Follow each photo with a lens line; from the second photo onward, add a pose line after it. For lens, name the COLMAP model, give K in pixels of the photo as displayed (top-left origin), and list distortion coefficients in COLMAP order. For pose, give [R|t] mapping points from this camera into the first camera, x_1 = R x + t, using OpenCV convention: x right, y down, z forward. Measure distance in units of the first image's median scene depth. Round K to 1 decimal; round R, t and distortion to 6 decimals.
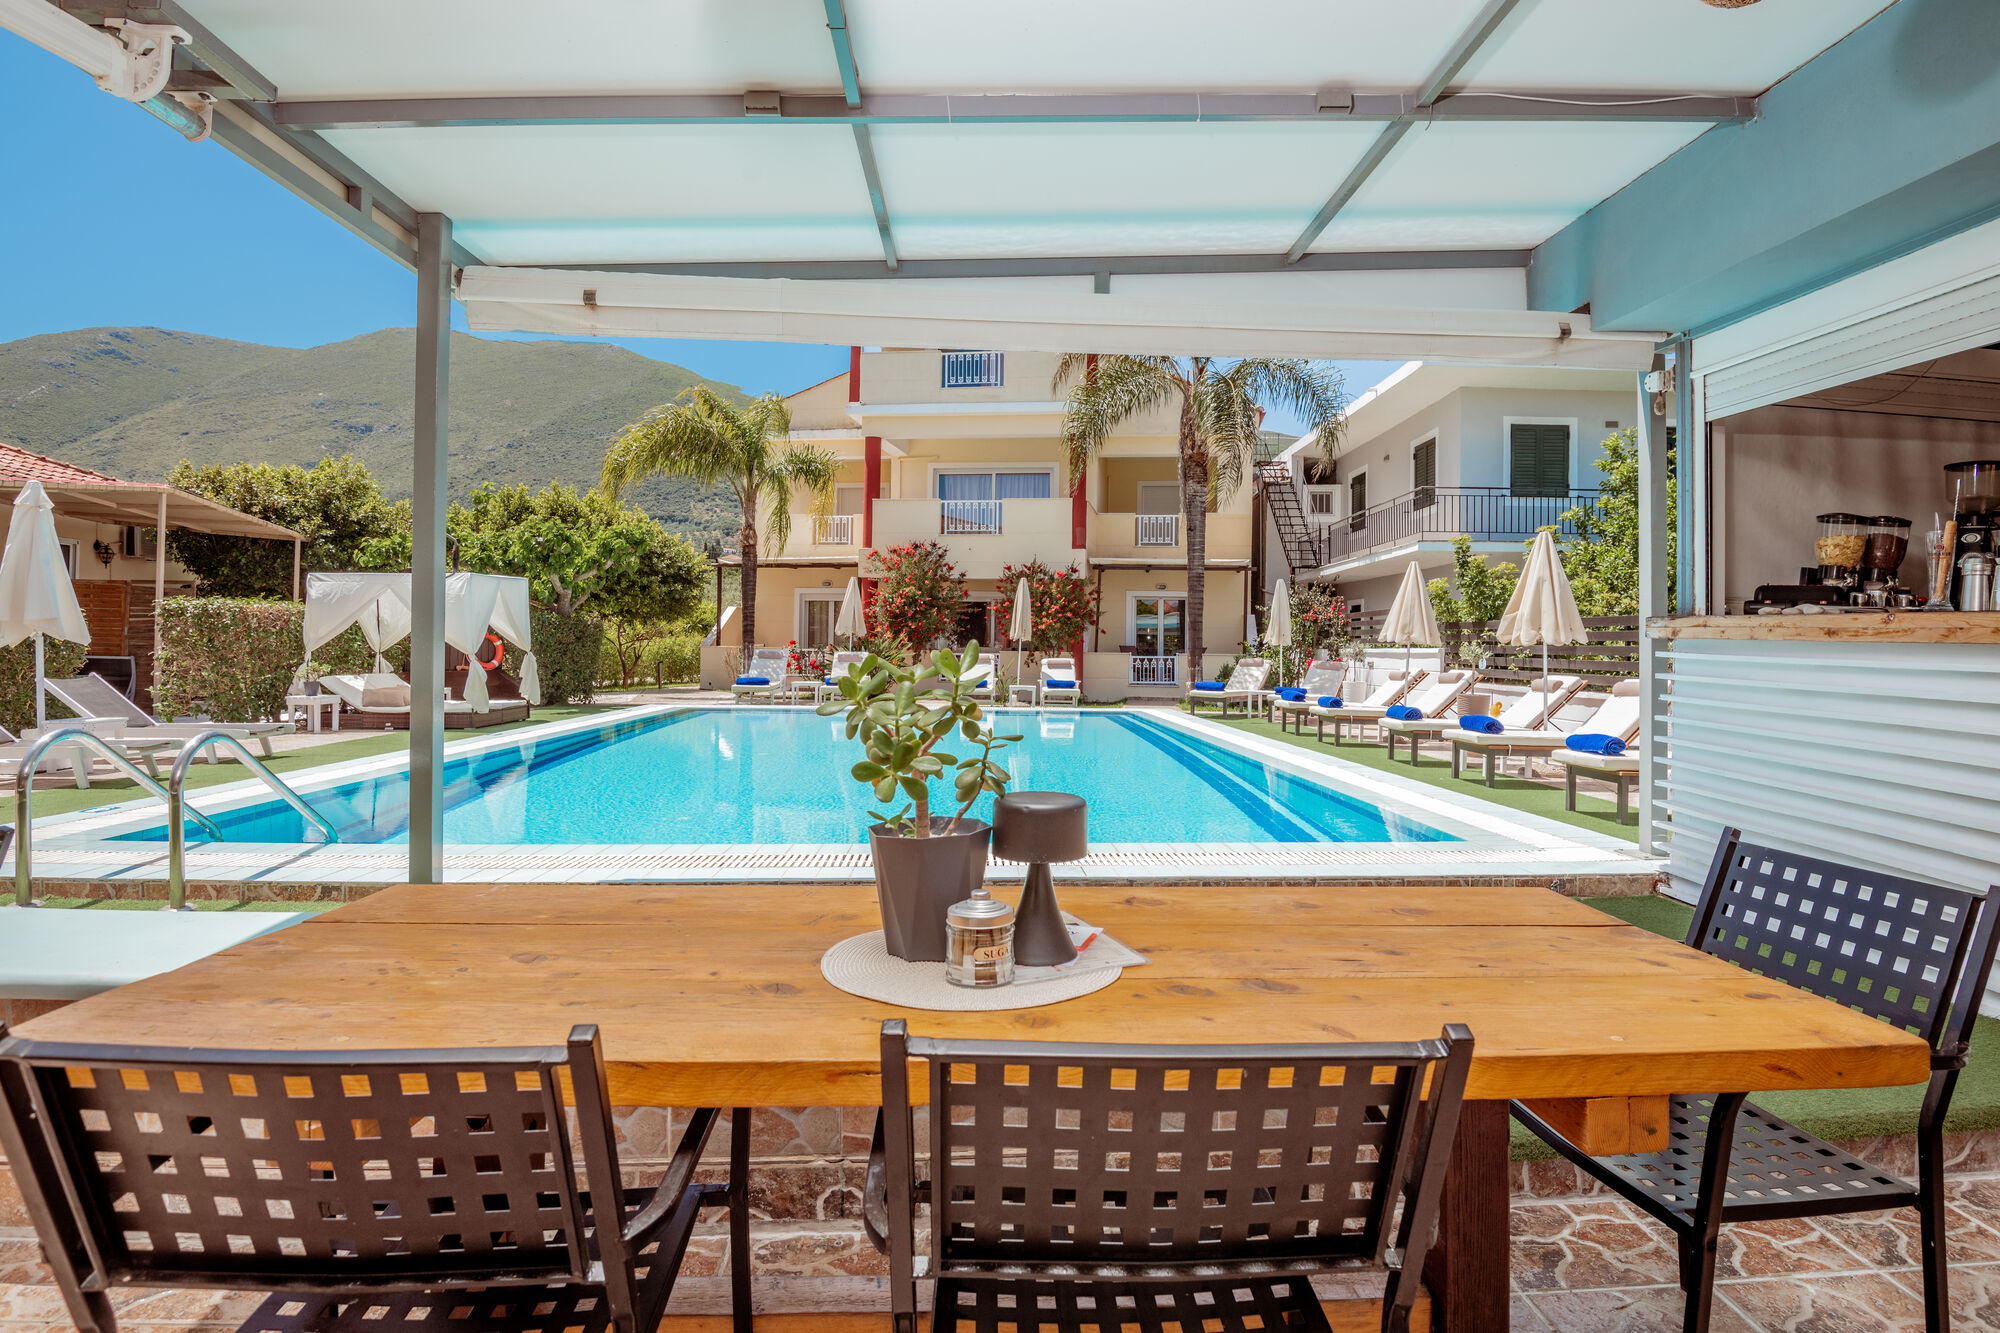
lens RADIAL K [[1022.2, 0, 1062.5], [0, 1022.2, 641.5], [0, 0, 1]] dist [-0.028107, -0.007114]
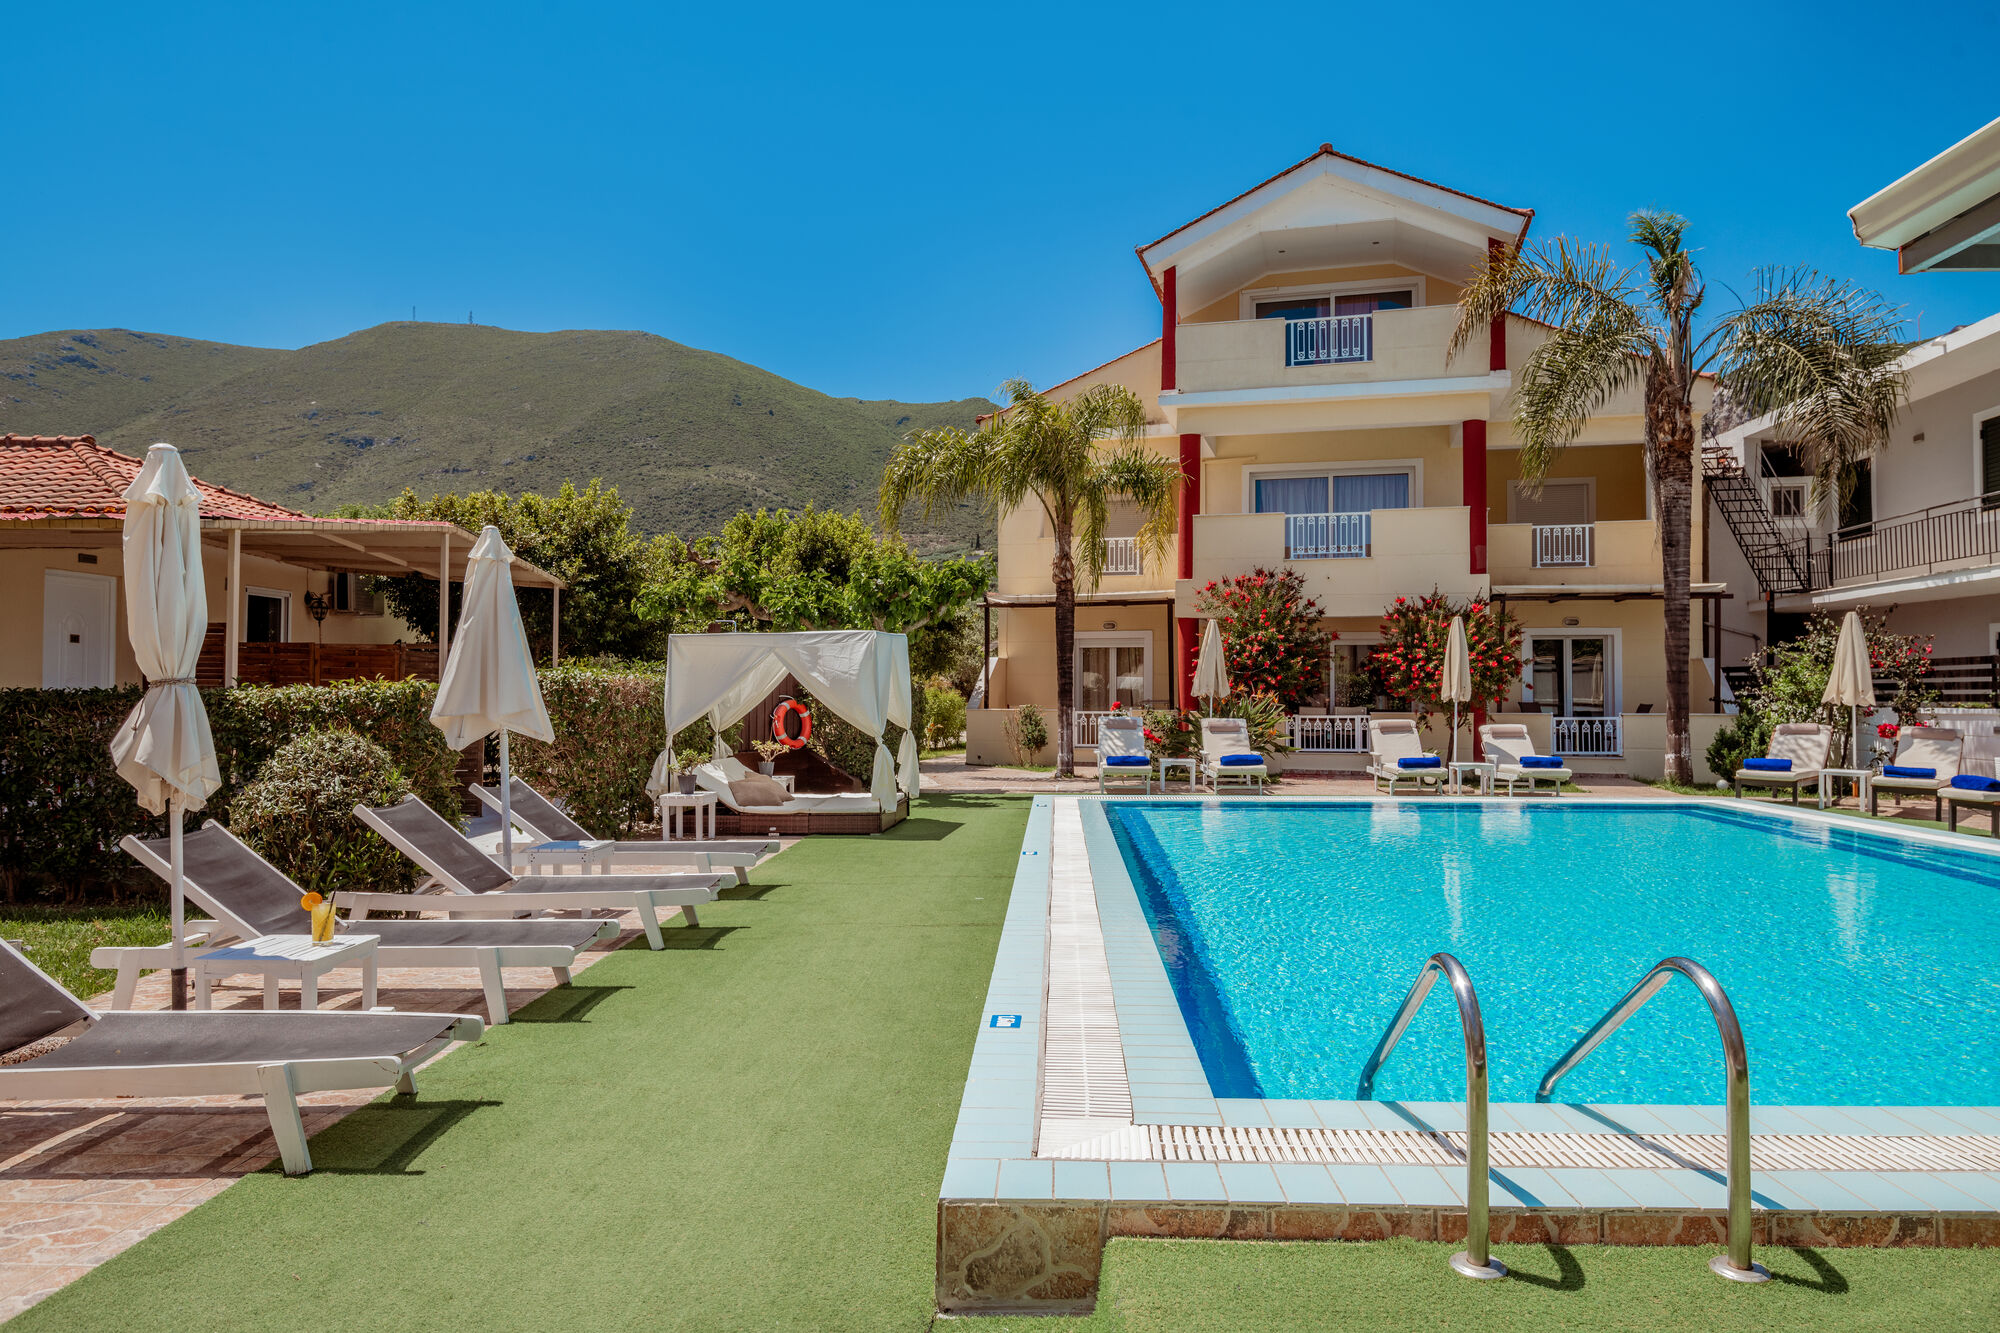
lens RADIAL K [[1290.9, 0, 1036.4], [0, 1290.9, 658.6], [0, 0, 1]] dist [0.011026, -0.012854]
pose [[0.991859, -0.015089, -0.126447, -0.249294], [0.012440, 0.999687, -0.021716, -0.017326], [0.126735, 0.019966, 0.991736, 0.035600]]
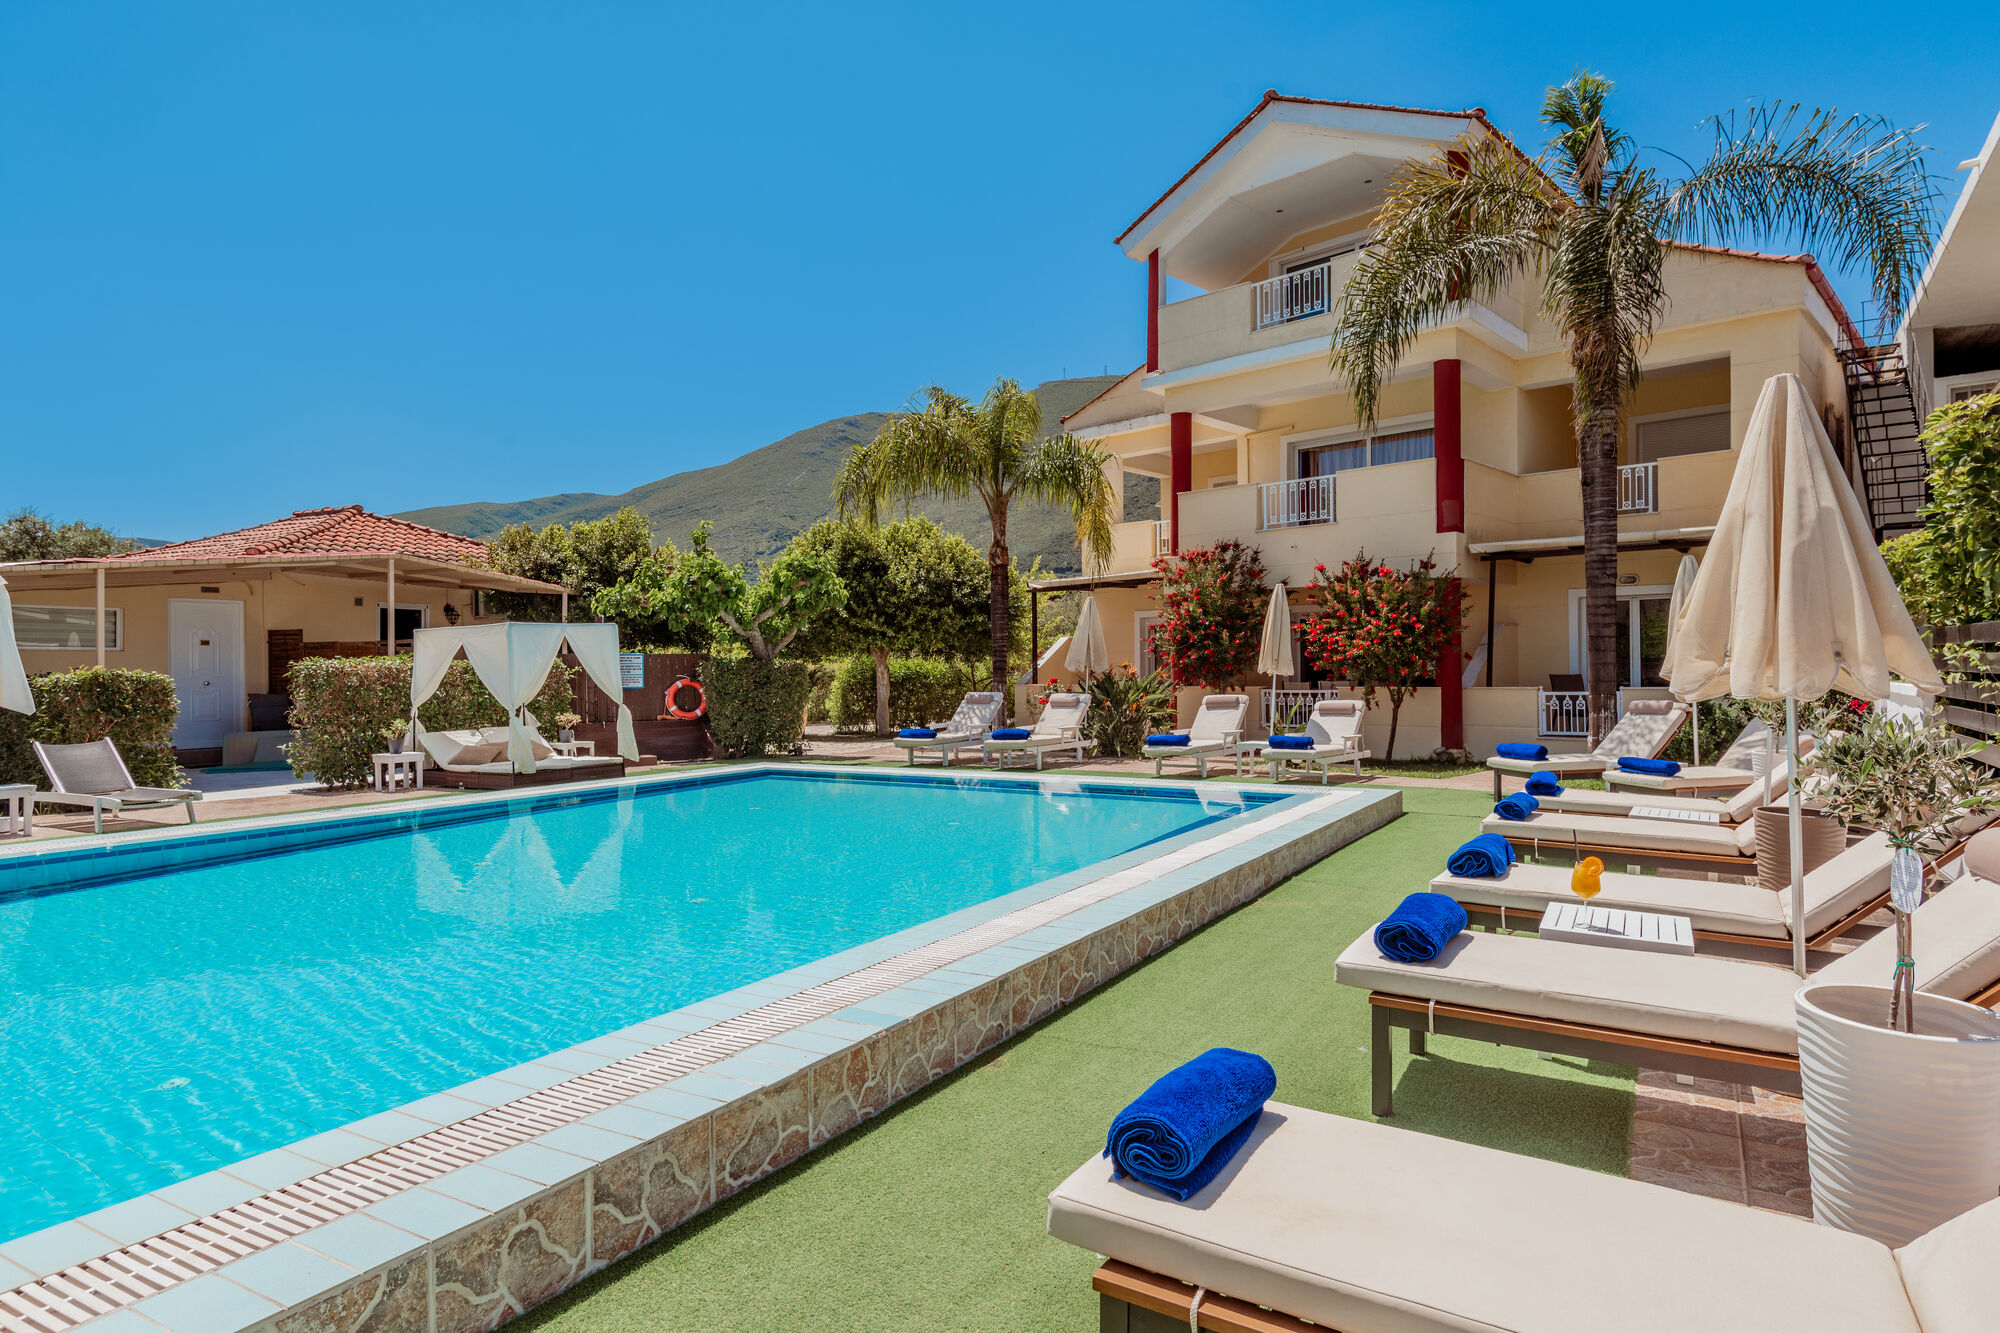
lens RADIAL K [[1121.9, 0, 1017.6], [0, 1121.9, 665.7], [0, 0, 1]] dist [0.014837, -0.004960]
pose [[0.811468, -0.023475, -0.583925, 0.287369], [0.023848, 0.999691, -0.007048, -0.007037], [0.583910, -0.008207, 0.811777, 0.320159]]
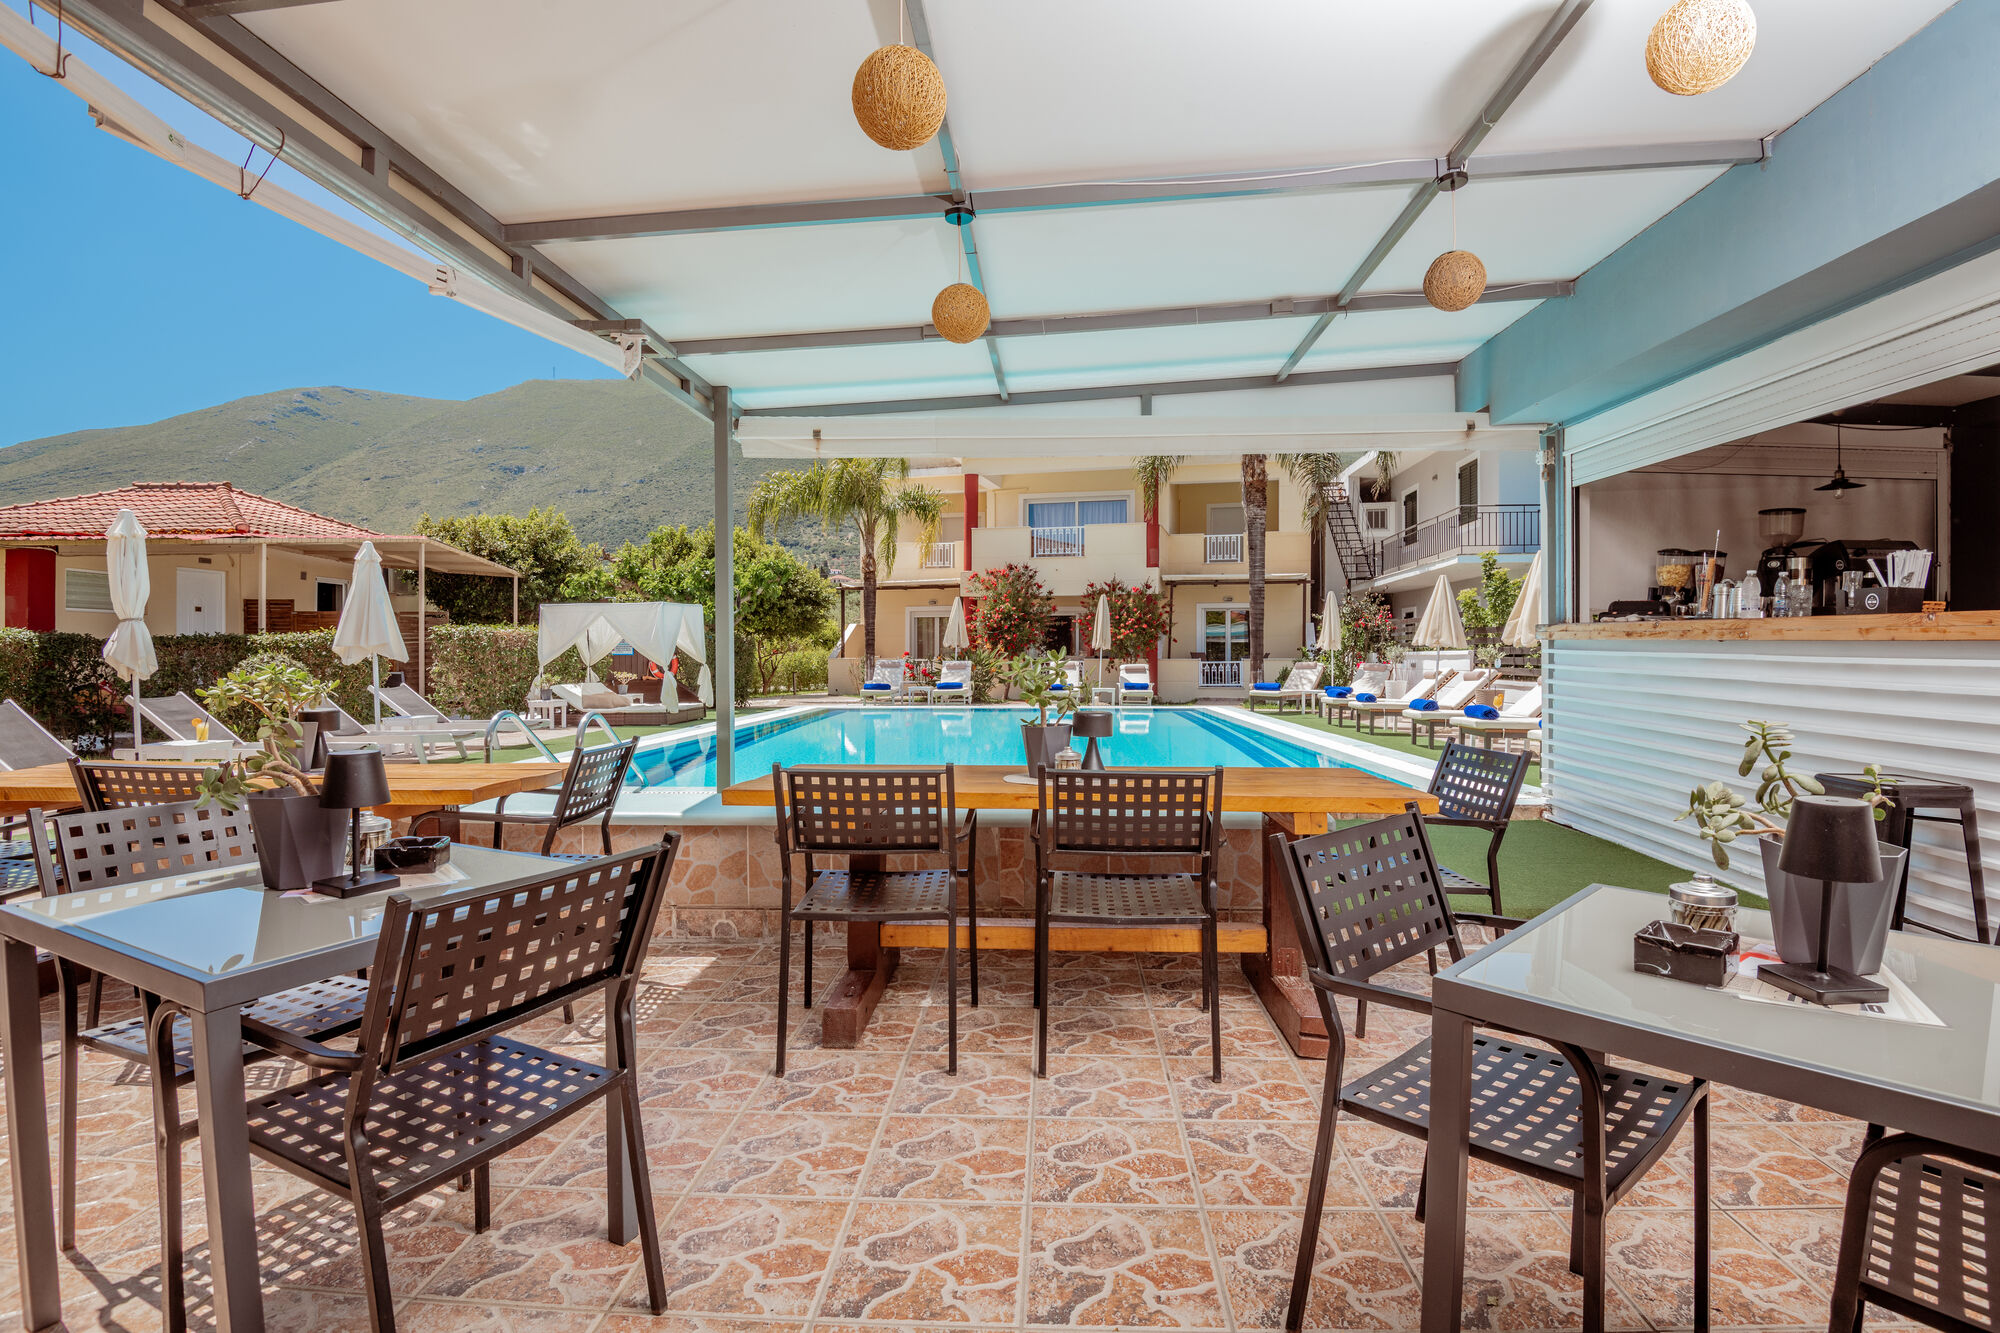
lens RADIAL K [[966.5, 0, 1033.8], [0, 966.5, 659.6], [0, 0, 1]] dist [-0.026867, -0.003876]
pose [[0.993348, -0.013255, -0.114381, 0.008239], [0.014283, 0.999865, 0.008174, 0.000879], [0.114258, -0.009753, 0.993403, -0.103418]]
